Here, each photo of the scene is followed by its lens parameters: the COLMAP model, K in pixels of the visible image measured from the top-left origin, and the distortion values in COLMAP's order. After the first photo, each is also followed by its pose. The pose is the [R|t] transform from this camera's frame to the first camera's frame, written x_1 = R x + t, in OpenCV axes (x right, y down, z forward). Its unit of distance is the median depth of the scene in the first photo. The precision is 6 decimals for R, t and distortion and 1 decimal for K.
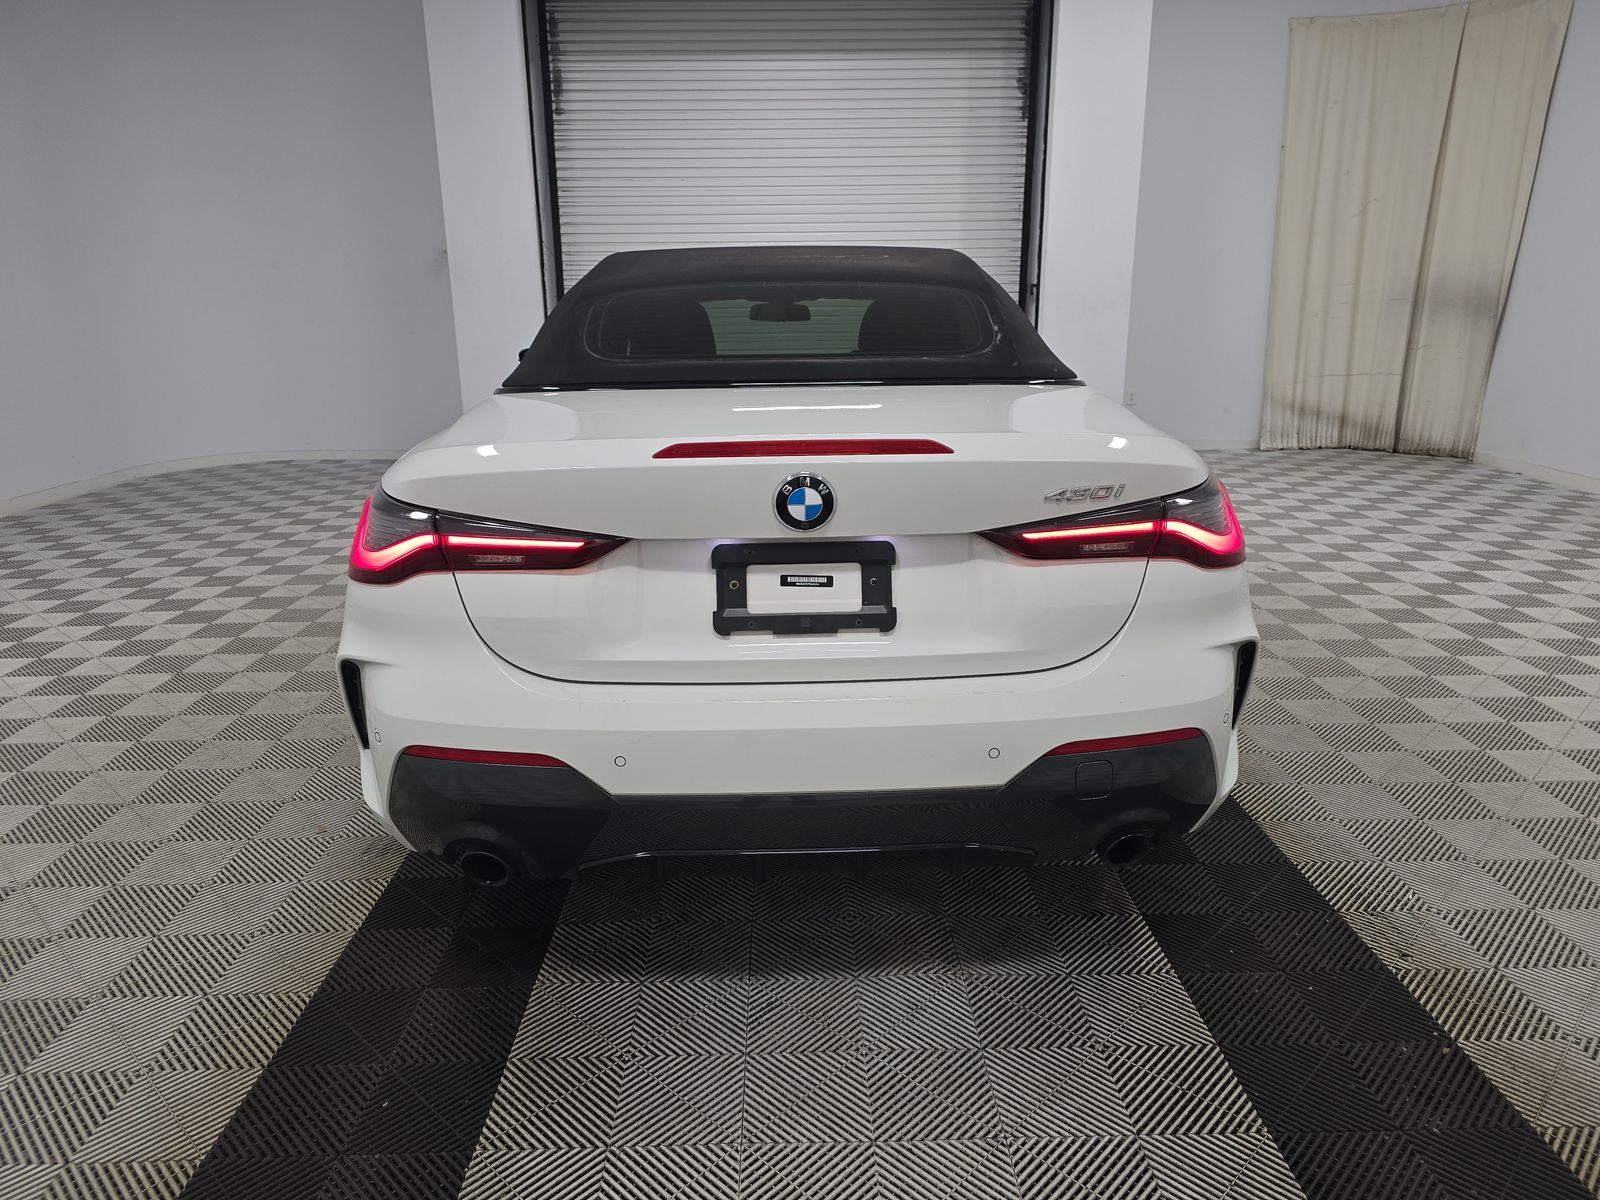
lens RADIAL K [[1037.6, 0, 799.8], [0, 1037.6, 609.4], [0, 0, 1]] dist [0.072844, -0.062658]
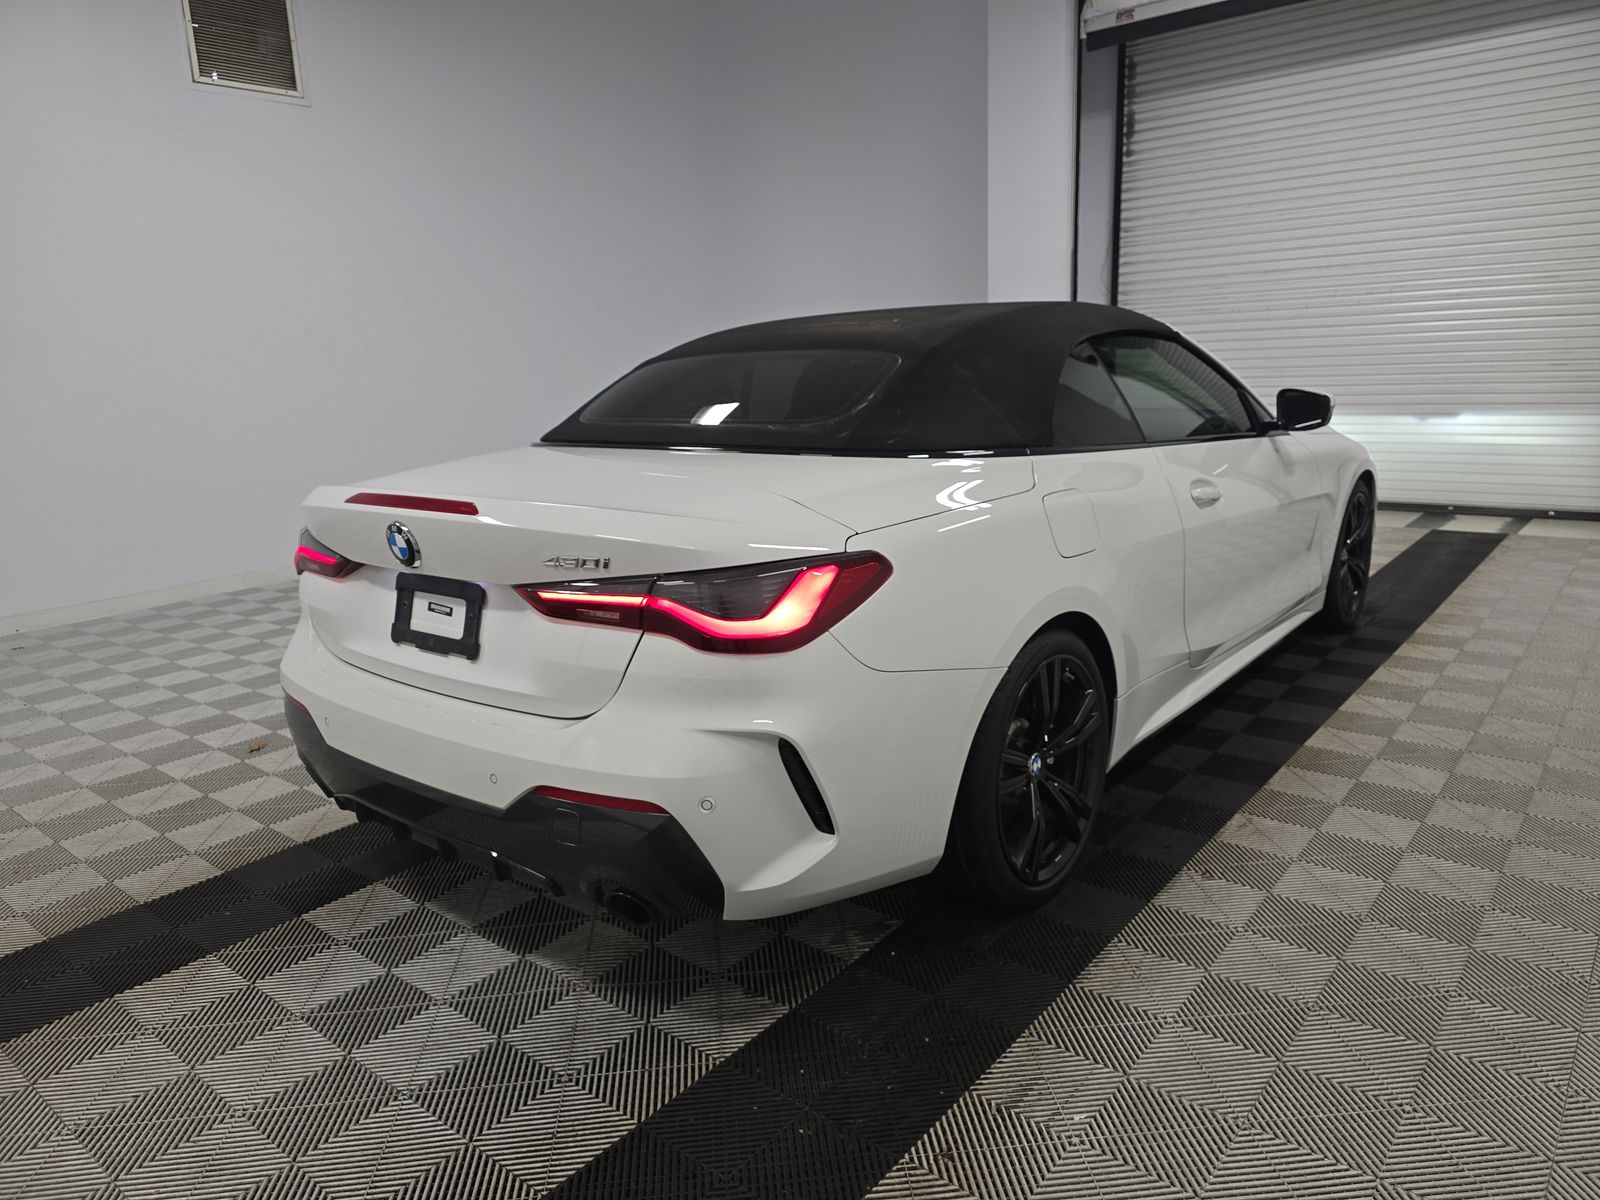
lens RADIAL K [[1096.7, 0, 800.0], [0, 1096.7, 600.0], [0, 0, 1]] dist [0.007271, 0.002087]
pose [[0.761951, 0.123729, -0.635706, 1.146618], [-0.152682, 0.988231, 0.009339, -0.114440], [0.629380, 0.089945, 0.771875, 0.258544]]
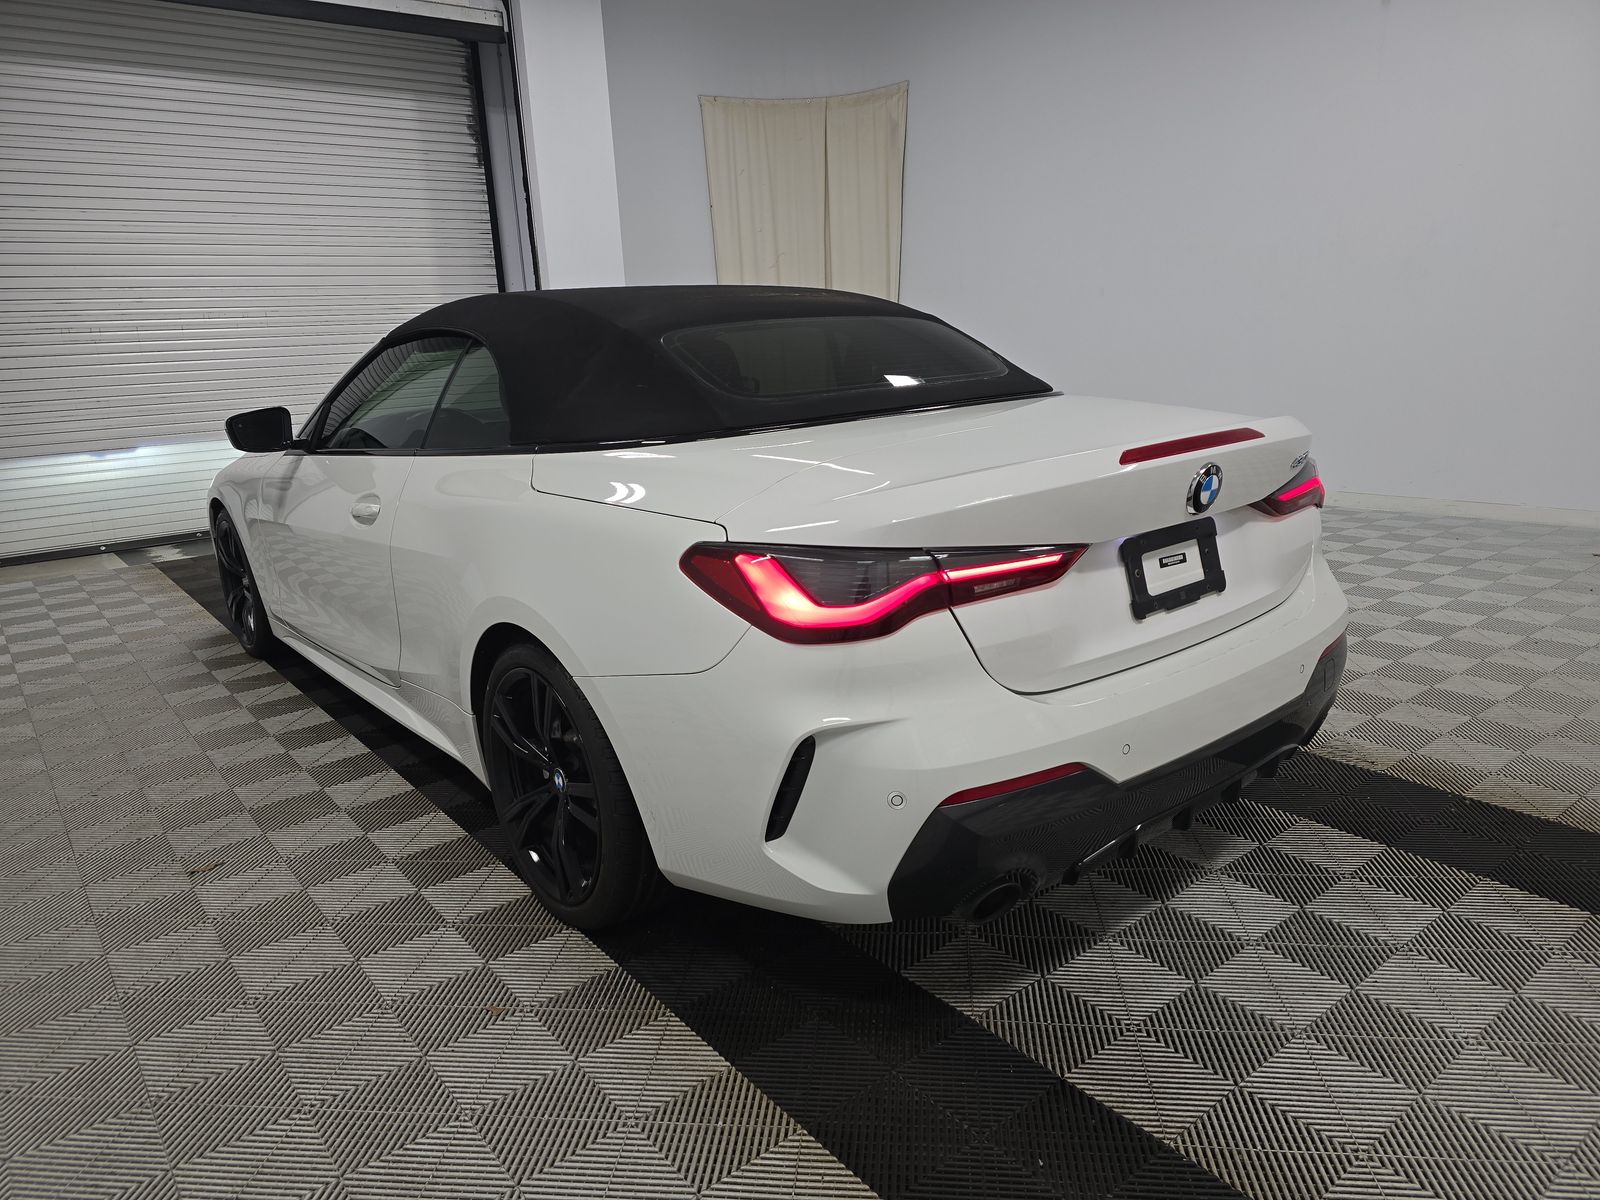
lens RADIAL K [[1057.5, 0, 802.5], [0, 1057.5, 623.6], [0, 0, 1]] dist [0.007619, 0.003651]
pose [[0.794839, -0.188471, 0.576810, -0.998224], [0.207606, 0.977643, 0.033362, -0.082405], [-0.570202, 0.093231, 0.816197, 0.279726]]
